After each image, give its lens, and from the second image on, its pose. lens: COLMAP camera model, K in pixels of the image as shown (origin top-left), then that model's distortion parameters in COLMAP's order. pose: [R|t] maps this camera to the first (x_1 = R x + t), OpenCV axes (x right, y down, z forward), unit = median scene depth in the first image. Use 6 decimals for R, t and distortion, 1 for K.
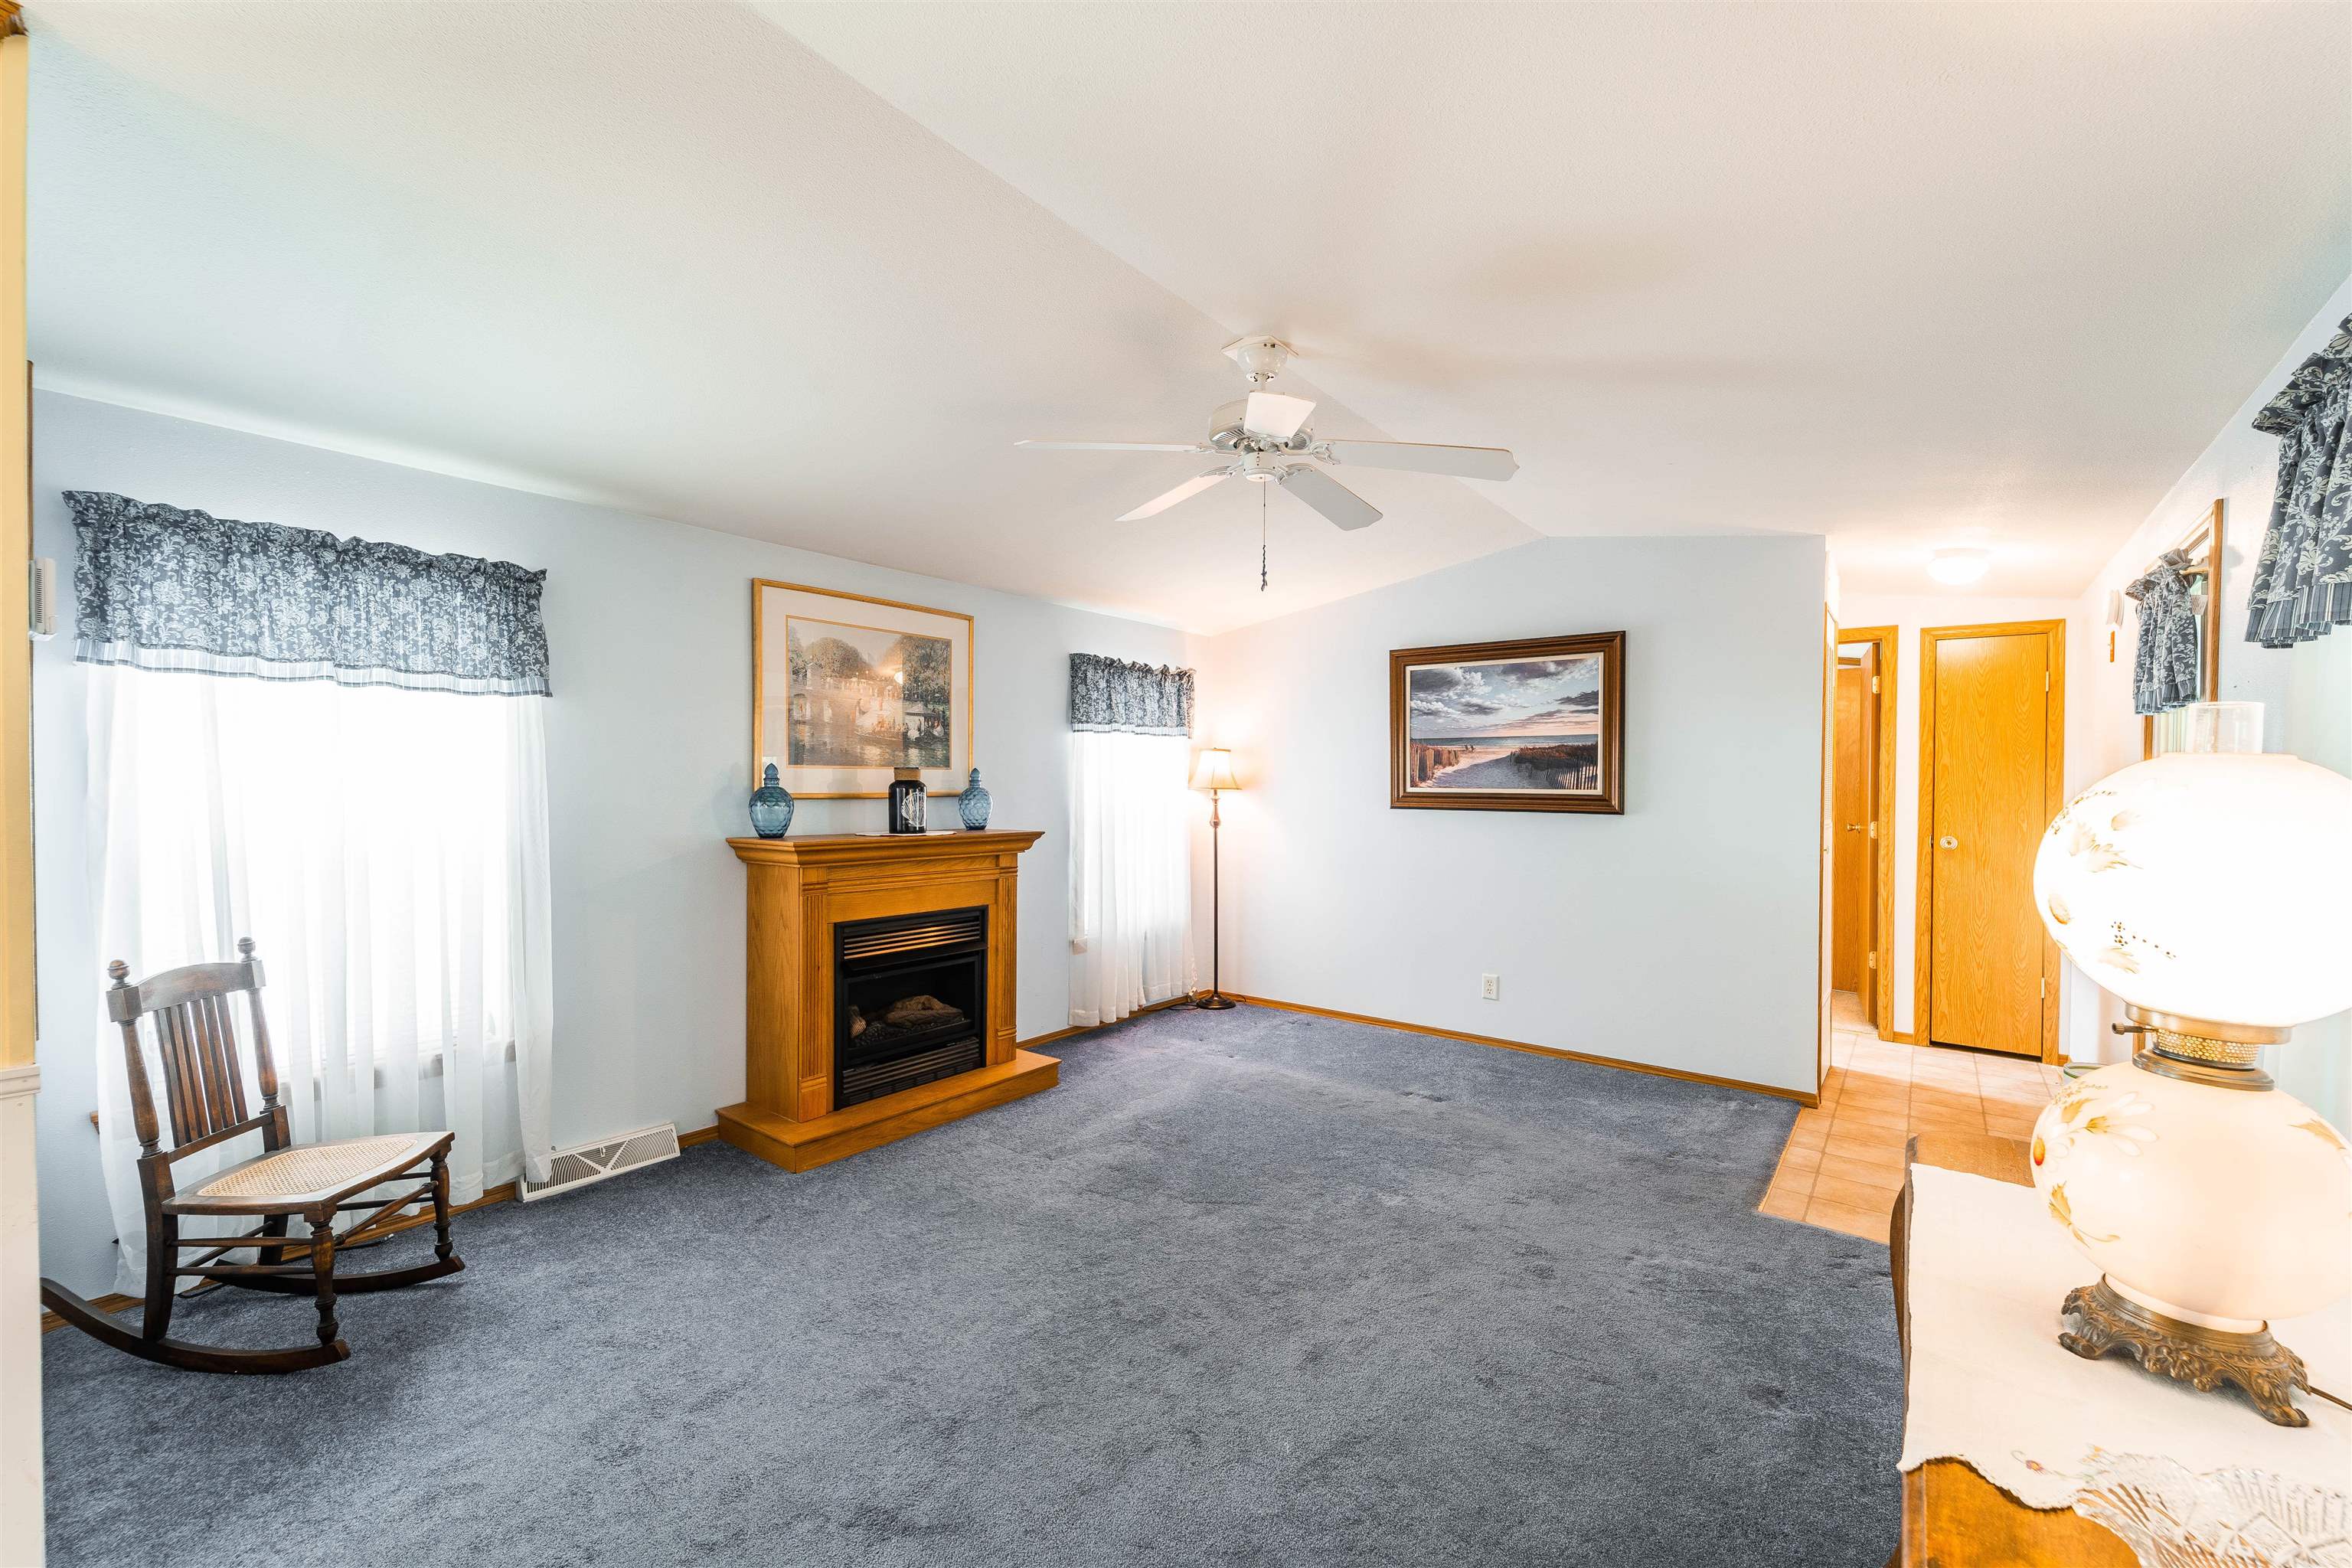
lens RADIAL K [[950.1, 0, 1187.7], [0, 950.1, 790.8], [0, 0, 1]] dist [0.003965, -0.002185]
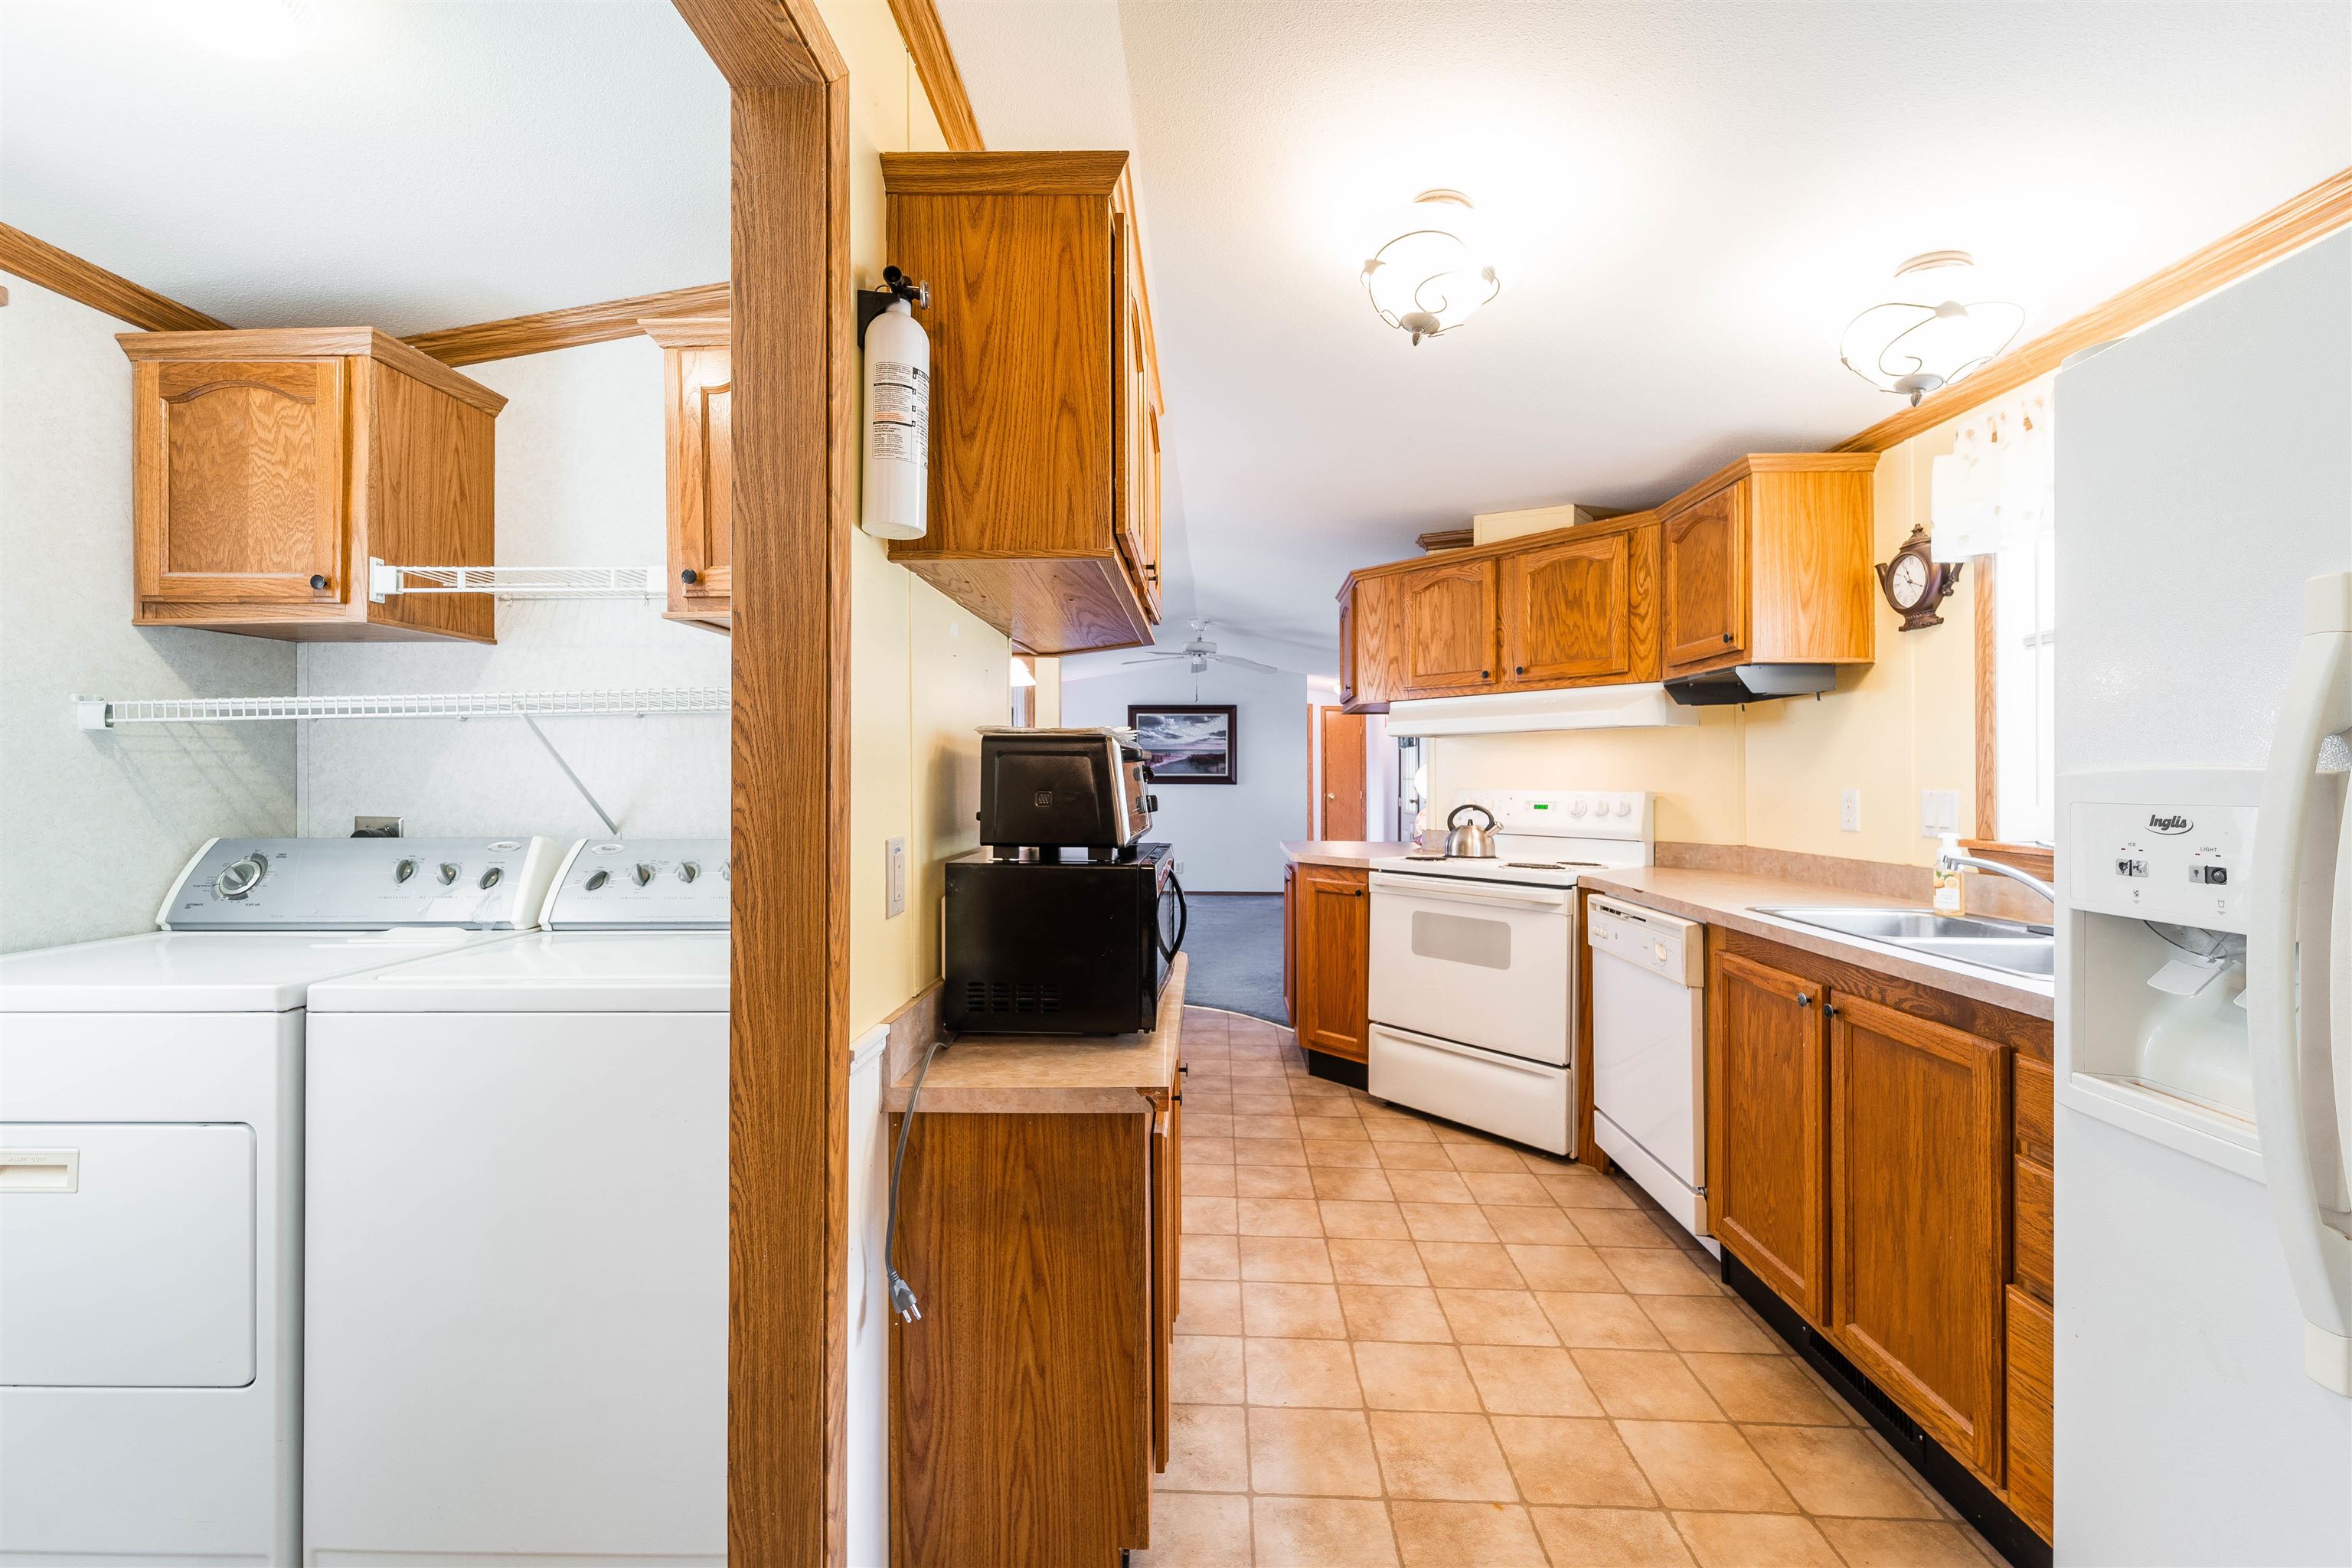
lens RADIAL K [[950.1, 0, 1179.7], [0, 950.1, 779.7], [0, 0, 1]] dist [0.003965, -0.002185]
pose [[0.809718, -0.006304, 0.586785, -0.978386], [0.010593, 0.999936, -0.003876, 0.020955], [-0.586724, 0.009355, 0.809733, -0.768931]]
